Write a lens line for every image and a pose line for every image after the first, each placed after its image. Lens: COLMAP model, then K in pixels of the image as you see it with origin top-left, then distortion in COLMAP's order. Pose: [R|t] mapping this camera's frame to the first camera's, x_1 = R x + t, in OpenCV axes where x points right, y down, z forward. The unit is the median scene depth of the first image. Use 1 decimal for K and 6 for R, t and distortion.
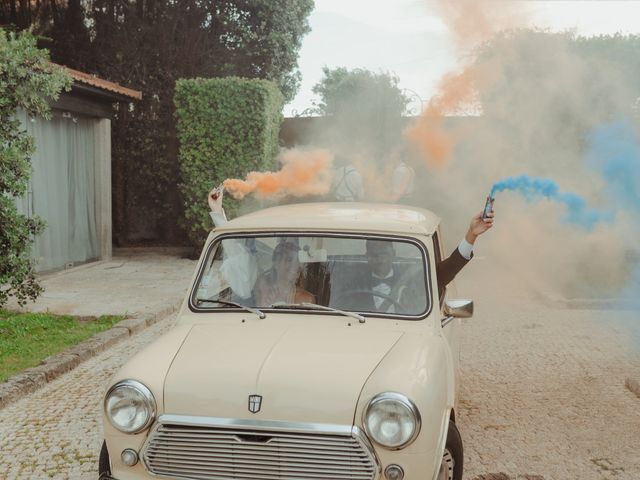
lens RADIAL K [[944.4, 0, 320.0], [0, 944.4, 240.0], [0, 0, 1]] dist [-0.010482, 0.043620]
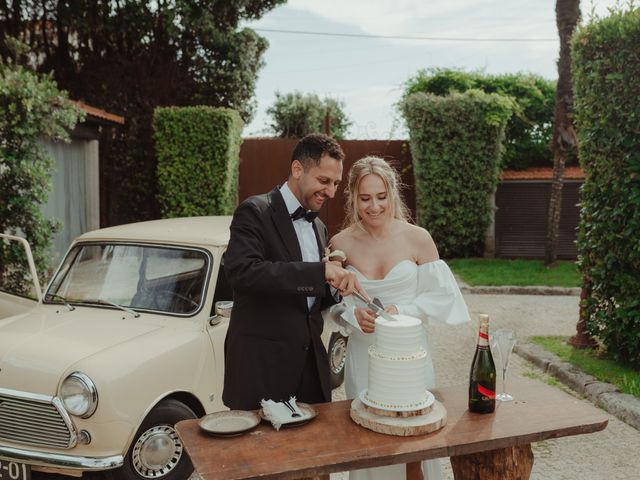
lens RADIAL K [[944.4, 0, 320.0], [0, 944.4, 240.0], [0, 0, 1]] dist [-0.010482, 0.043620]
pose [[0.998434, 0.001669, 0.055910, -0.009447], [-0.000949, 0.999916, -0.012894, 0.012800], [-0.055927, 0.012821, 0.998353, -0.204655]]
